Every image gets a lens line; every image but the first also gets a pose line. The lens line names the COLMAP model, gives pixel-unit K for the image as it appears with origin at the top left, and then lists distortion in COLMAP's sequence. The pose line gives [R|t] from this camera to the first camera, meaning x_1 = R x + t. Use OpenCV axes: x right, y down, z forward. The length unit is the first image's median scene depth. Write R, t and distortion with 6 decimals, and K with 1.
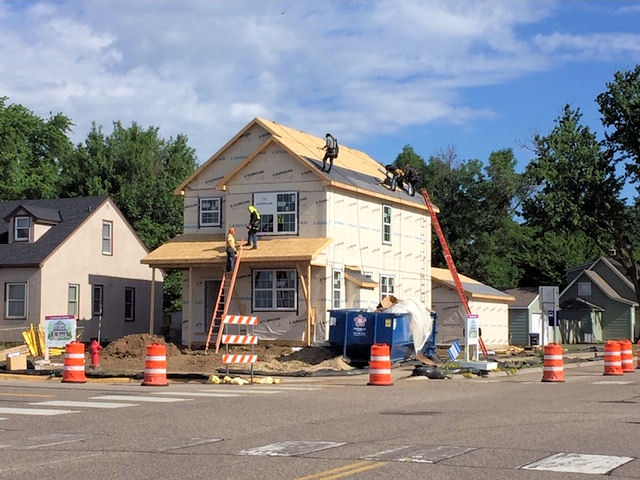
lens RADIAL K [[1278.6, 0, 320.0], [0, 1278.6, 240.0], [0, 0, 1]] dist [-0.000003, -0.148936]
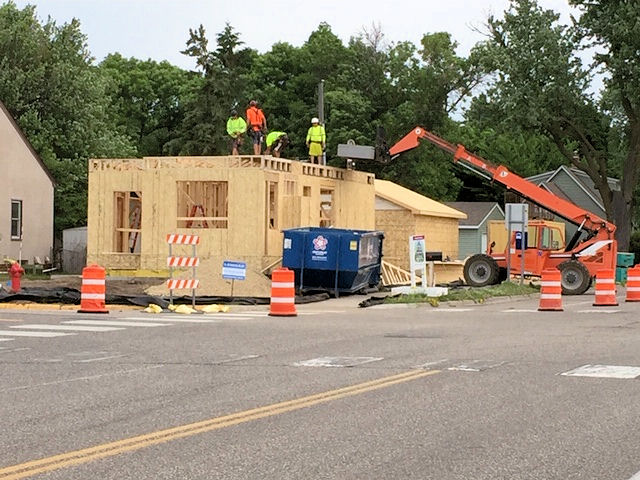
lens RADIAL K [[1685.1, 0, 320.0], [0, 1685.1, 240.0], [0, 0, 1]] dist [-0.029911, -0.464447]
pose [[0.996476, 0.005783, 0.083680, -0.046274], [-0.010961, 0.998044, 0.061550, -0.007453], [-0.083161, -0.062251, 0.994590, -0.116880]]
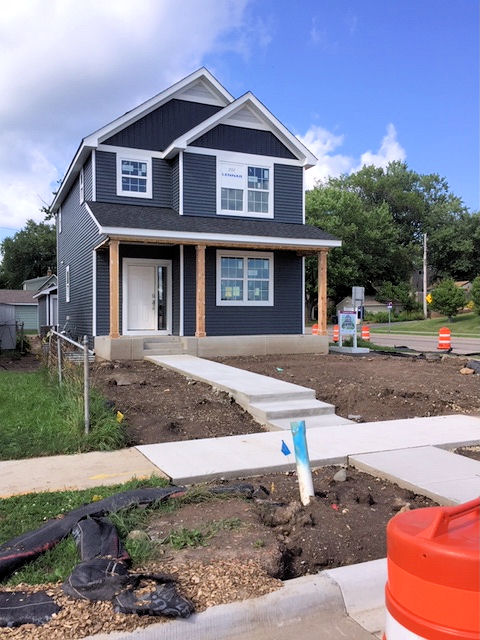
lens RADIAL K [[544.6, 0, 240.0], [0, 544.6, 320.0], [0, 0, 1]] dist [0.060018, -0.009942]
pose [[0.663298, -0.011535, 0.748266, -0.292186], [-0.045037, 0.997454, 0.055299, 0.043213], [-0.746999, -0.070379, 0.661090, 0.718698]]
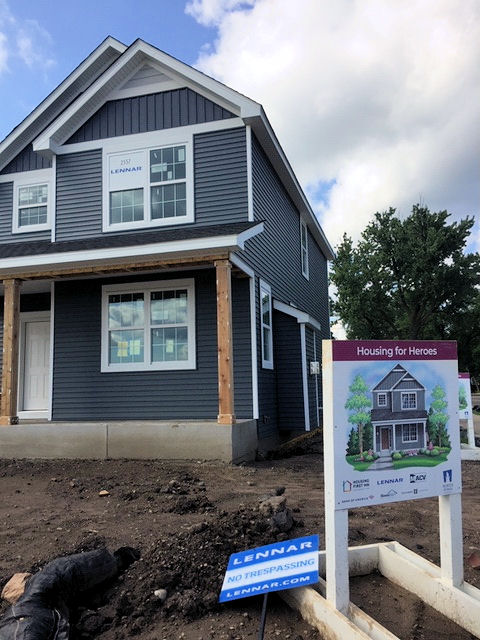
lens RADIAL K [[544.6, 0, 240.0], [0, 544.6, 320.0], [0, 0, 1]] dist [0.060018, -0.009942]
pose [[0.988777, -0.005042, 0.149311, -0.029360], [0.014252, 0.998056, -0.060673, 0.046977], [-0.148715, 0.062120, 0.986927, 0.731953]]
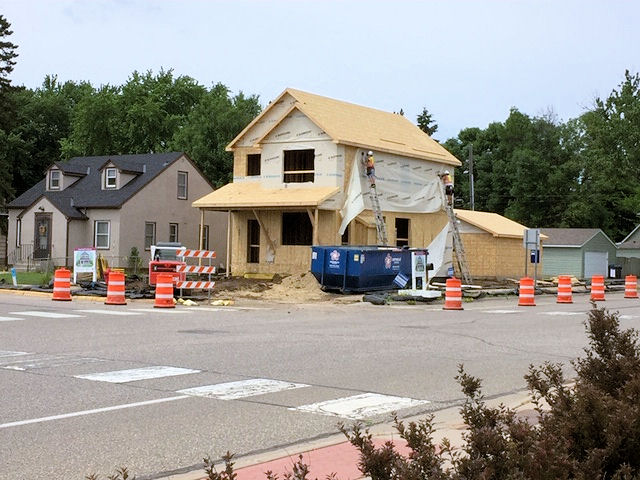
lens RADIAL K [[1065.0, 0, 320.0], [0, 1065.0, 240.0], [0, 0, 1]] dist [0.032804, -0.012921]
pose [[0.984984, 0.014059, -0.172073, 0.150762], [-0.005327, 0.998679, 0.051100, -0.002633], [0.172564, -0.049416, 0.983758, 0.000912]]
